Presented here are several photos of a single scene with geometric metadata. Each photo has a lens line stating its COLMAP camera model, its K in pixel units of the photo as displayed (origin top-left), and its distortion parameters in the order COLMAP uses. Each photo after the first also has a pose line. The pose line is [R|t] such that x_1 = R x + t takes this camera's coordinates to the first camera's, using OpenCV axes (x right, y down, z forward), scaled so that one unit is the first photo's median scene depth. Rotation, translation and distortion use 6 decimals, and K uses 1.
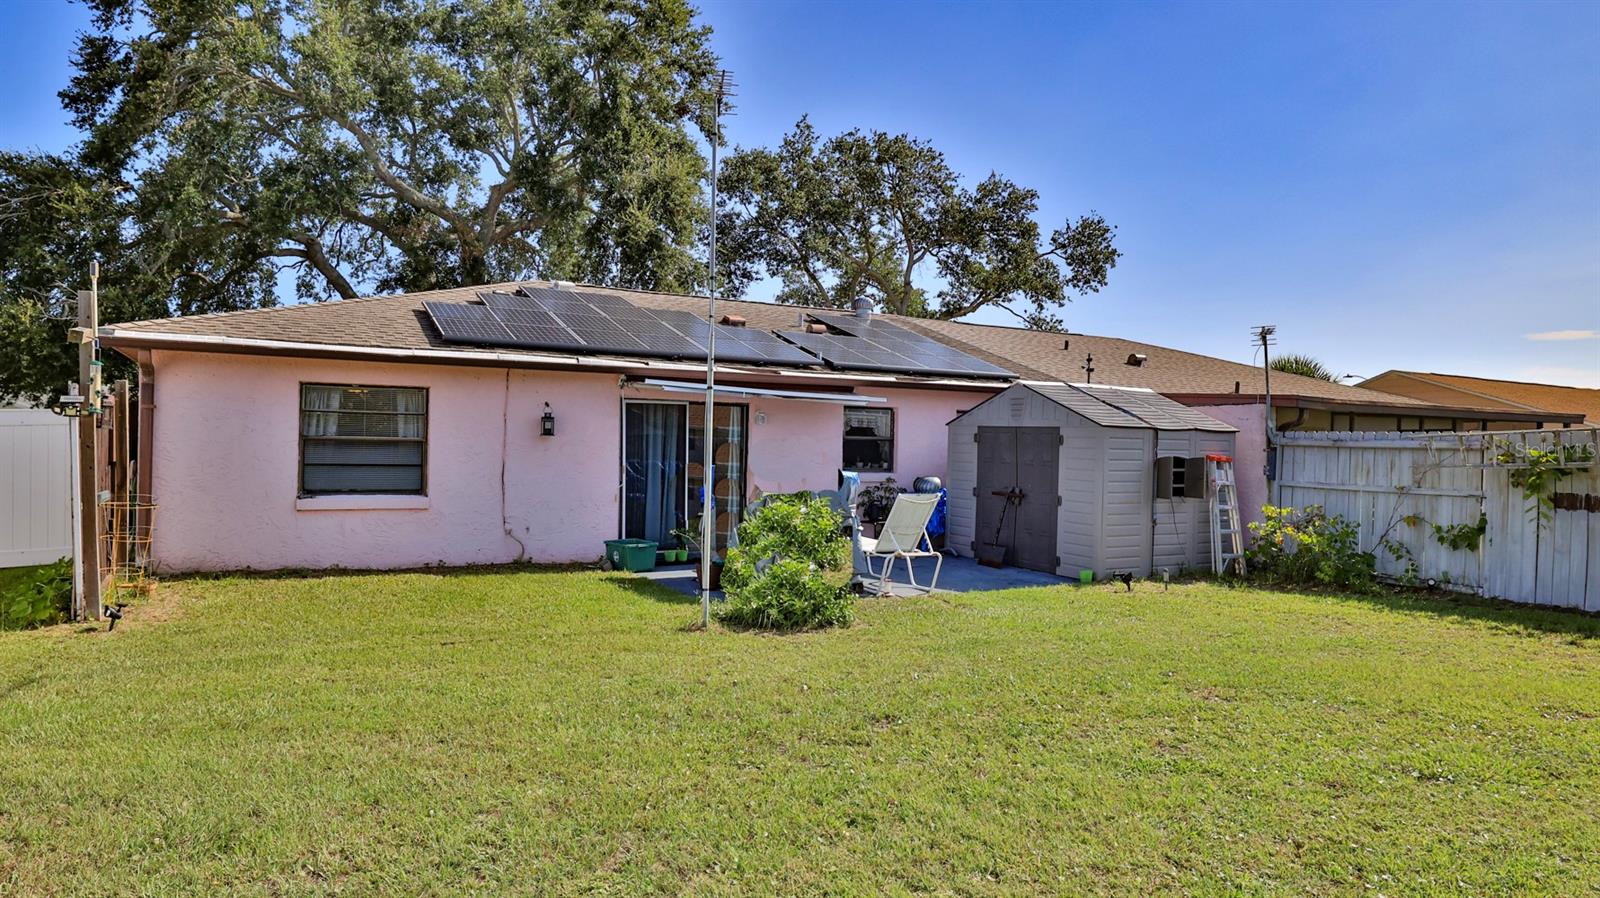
lens RADIAL K [[972.9, 0, 796.9], [0, 972.9, 448.4], [0, 0, 1]] dist [0.009482, 0.000123]
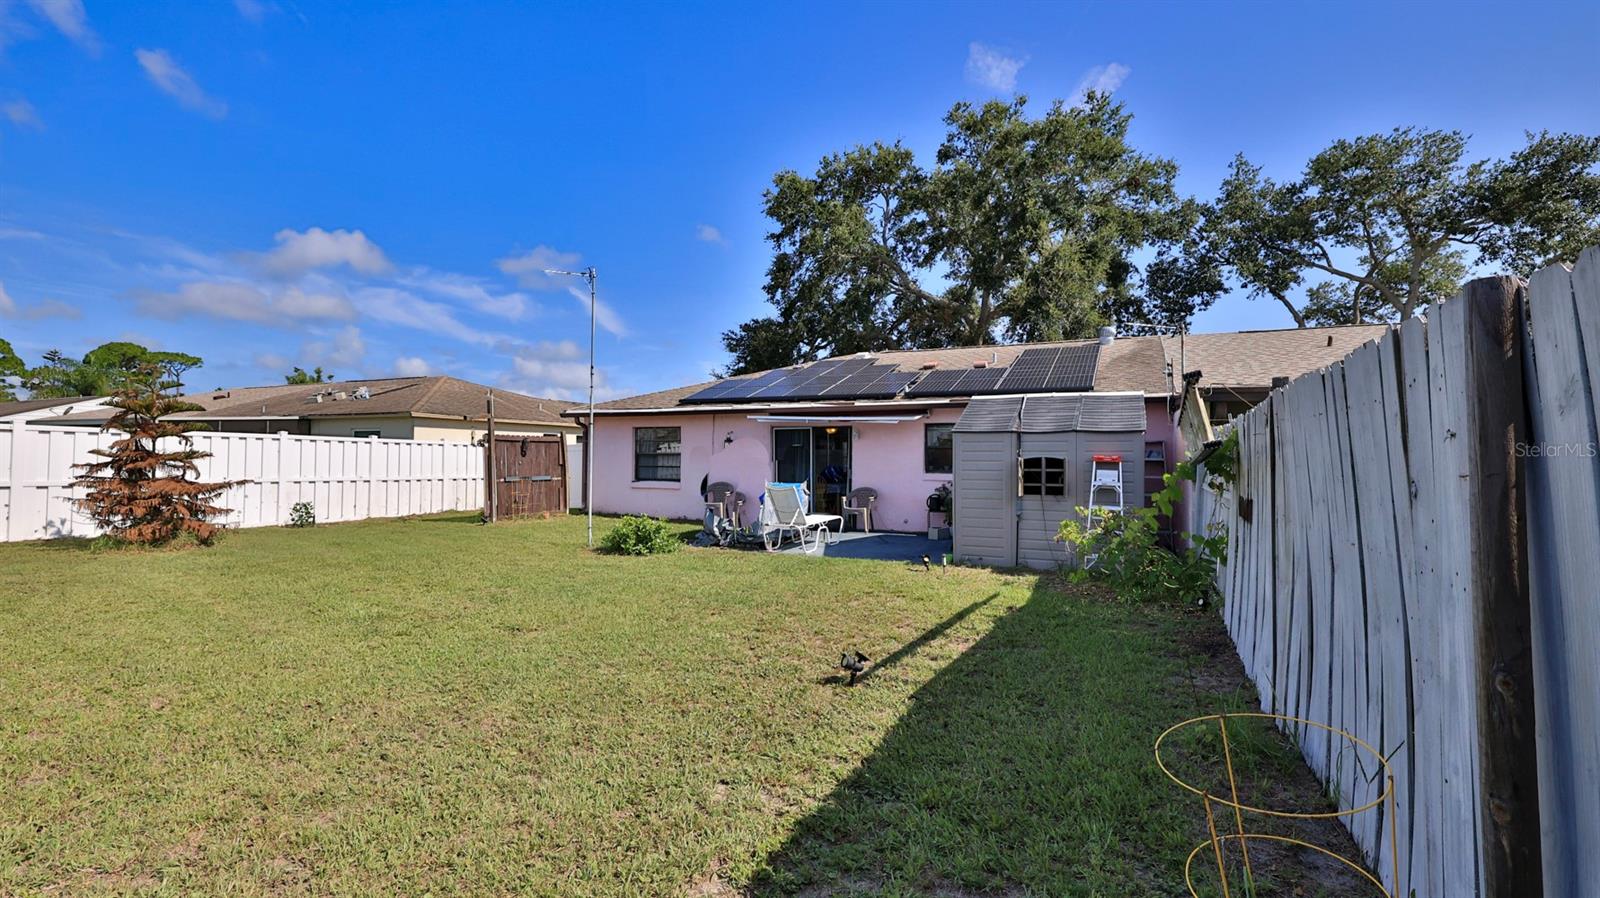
lens RADIAL K [[707.6, 0, 798.0], [0, 707.6, 446.4], [0, 0, 1]] dist [-0.002321, -0.001218]
pose [[0.593261, -0.026681, -0.804568, 0.843560], [0.004175, 0.999539, -0.030069, 0.018887], [0.805000, 0.014480, 0.593099, 0.327752]]
